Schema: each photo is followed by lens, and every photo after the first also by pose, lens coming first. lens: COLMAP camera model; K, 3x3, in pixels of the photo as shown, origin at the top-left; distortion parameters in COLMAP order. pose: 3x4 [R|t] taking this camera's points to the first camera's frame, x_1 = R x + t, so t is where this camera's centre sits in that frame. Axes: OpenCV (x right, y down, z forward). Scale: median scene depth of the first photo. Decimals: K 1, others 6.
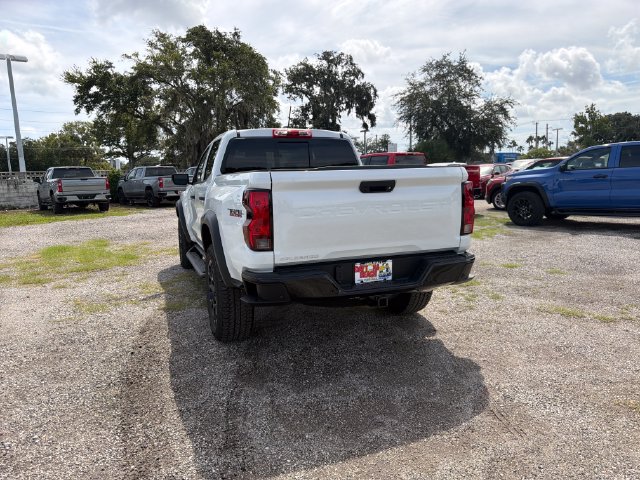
lens RADIAL K [[444.6, 0, 315.8], [0, 444.6, 259.9], [0, 0, 1]] dist [0.063137, -0.078966]
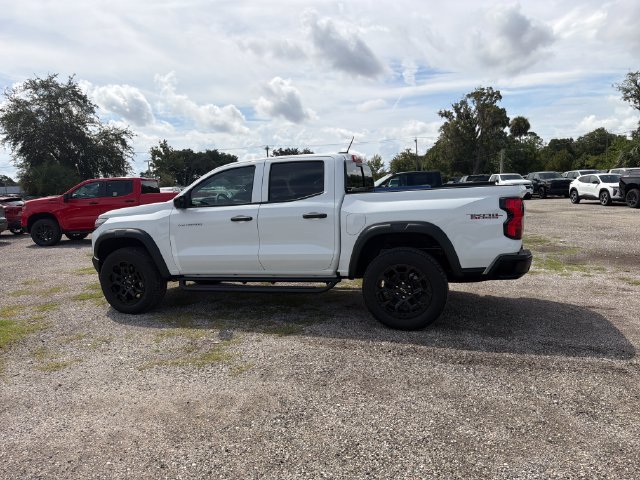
lens RADIAL K [[444.6, 0, 315.8], [0, 444.6, 259.9], [0, 0, 1]] dist [0.063137, -0.078966]
pose [[0.641654, -0.118853, 0.757730, -0.109232], [0.165727, 0.986067, 0.014329, -0.005490], [-0.748876, 0.116382, 0.652411, 0.035323]]
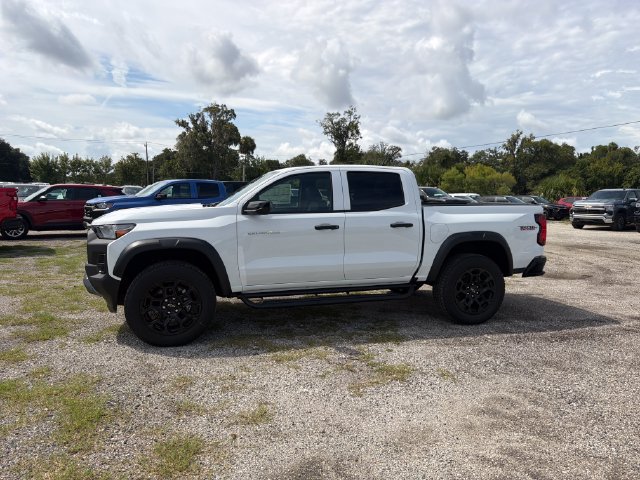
lens RADIAL K [[447.0, 0, 316.2], [0, 447.0, 257.7], [0, 0, 1]] dist [0.042265, -0.049325]
pose [[0.093064, -0.109798, 0.989588, -0.142166], [0.166879, 0.981561, 0.093214, -0.020671], [-0.981576, 0.156466, 0.109671, 0.114814]]
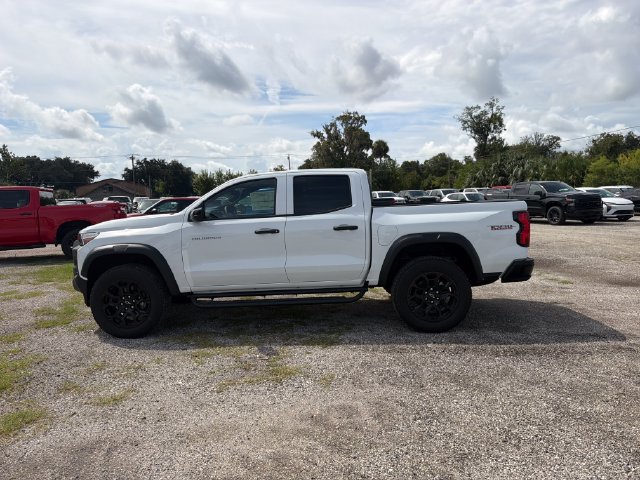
lens RADIAL K [[444.6, 0, 315.8], [0, 444.6, 259.9], [0, 0, 1]] dist [0.063137, -0.078966]
pose [[0.396918, -0.108086, 0.911468, -0.132161], [0.188155, 0.981535, 0.034459, -0.011907], [-0.898362, 0.157820, 0.409925, 0.066823]]
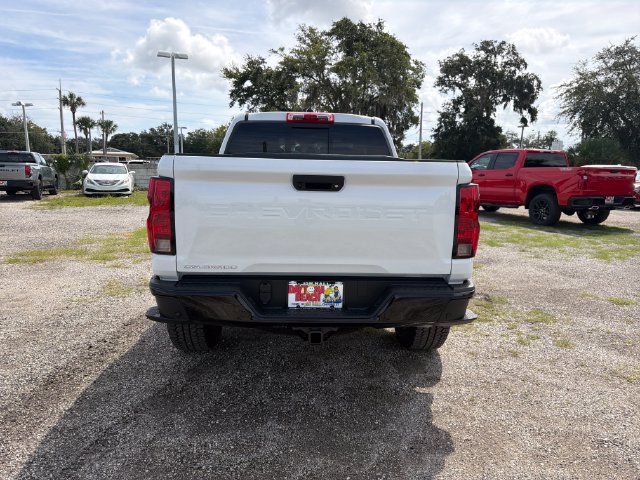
lens RADIAL K [[453.2, 0, 322.4], [0, 453.2, 253.0], [0, 0, 1]] dist [0.001773, -0.004103]
pose [[0.951734, 0.097757, -0.290941, 0.025463], [-0.099396, 0.995006, 0.009176, -0.003743], [0.290385, 0.020185, 0.956697, 0.019002]]
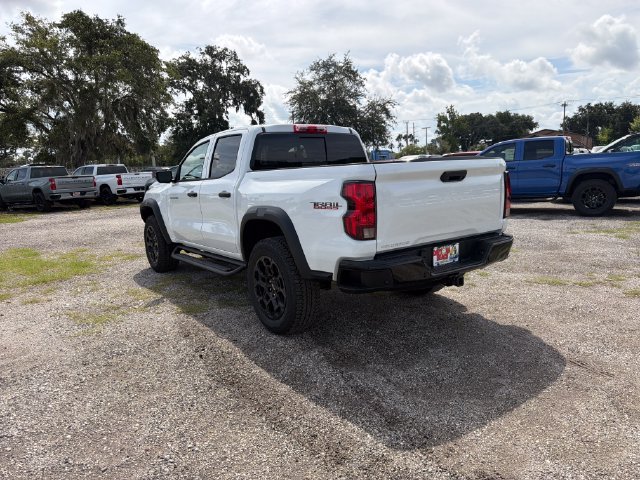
lens RADIAL K [[447.0, 0, 316.2], [0, 447.0, 257.7], [0, 0, 1]] dist [0.042265, -0.049325]
pose [[0.967159, -0.065328, 0.245632, -0.032214], [0.065111, 0.997837, 0.009013, 0.000279], [-0.245690, 0.007277, 0.969321, 0.000450]]
